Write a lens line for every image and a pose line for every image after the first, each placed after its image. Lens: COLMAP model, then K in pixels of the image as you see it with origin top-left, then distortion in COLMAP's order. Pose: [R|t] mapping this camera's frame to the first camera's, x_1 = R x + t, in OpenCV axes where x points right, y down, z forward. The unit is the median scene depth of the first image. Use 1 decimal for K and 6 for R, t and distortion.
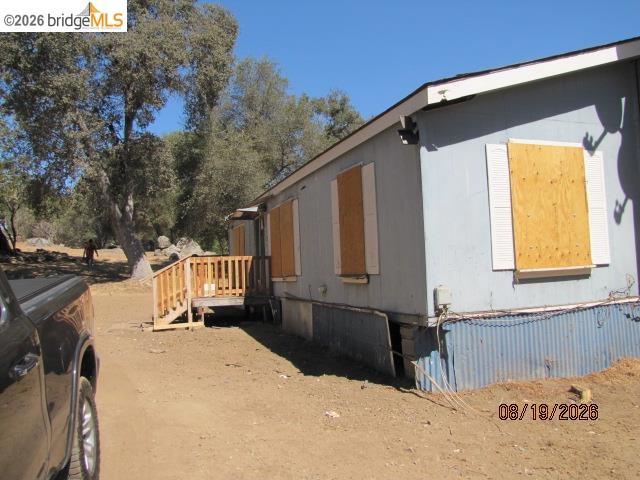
lens RADIAL K [[533.2, 0, 320.0], [0, 533.2, 240.0], [0, 0, 1]] dist [-0.185386, 0.169870]
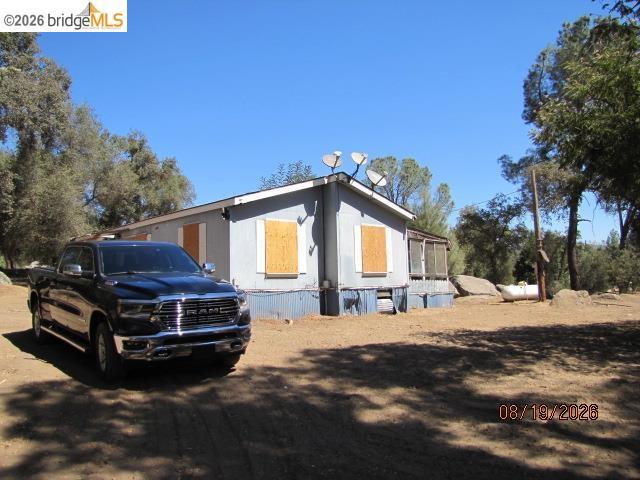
lens RADIAL K [[533.2, 0, 320.0], [0, 533.2, 240.0], [0, 0, 1]] dist [-0.185386, 0.169870]
pose [[0.906368, 0.056328, 0.418718, -0.419283], [-0.036227, 0.997784, -0.055807, 0.031612], [-0.420933, 0.035413, 0.906400, -1.290308]]
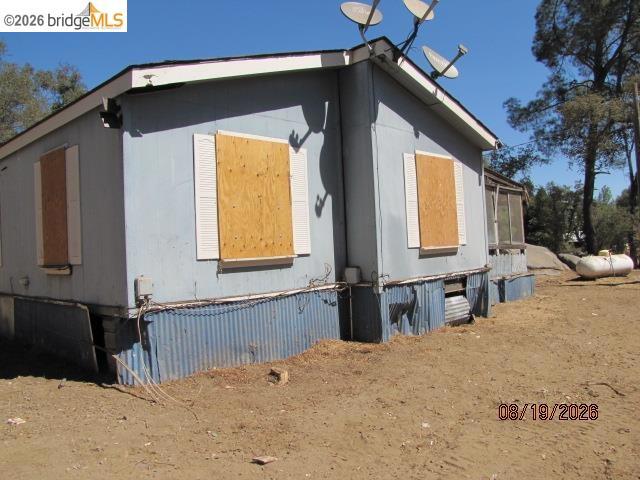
lens RADIAL K [[533.2, 0, 320.0], [0, 533.2, 240.0], [0, 0, 1]] dist [-0.185386, 0.169870]
pose [[0.884836, 0.007331, 0.465846, 0.063754], [-0.016177, 0.999757, 0.014994, 0.000533], [-0.465622, -0.020803, 0.884739, -0.005057]]
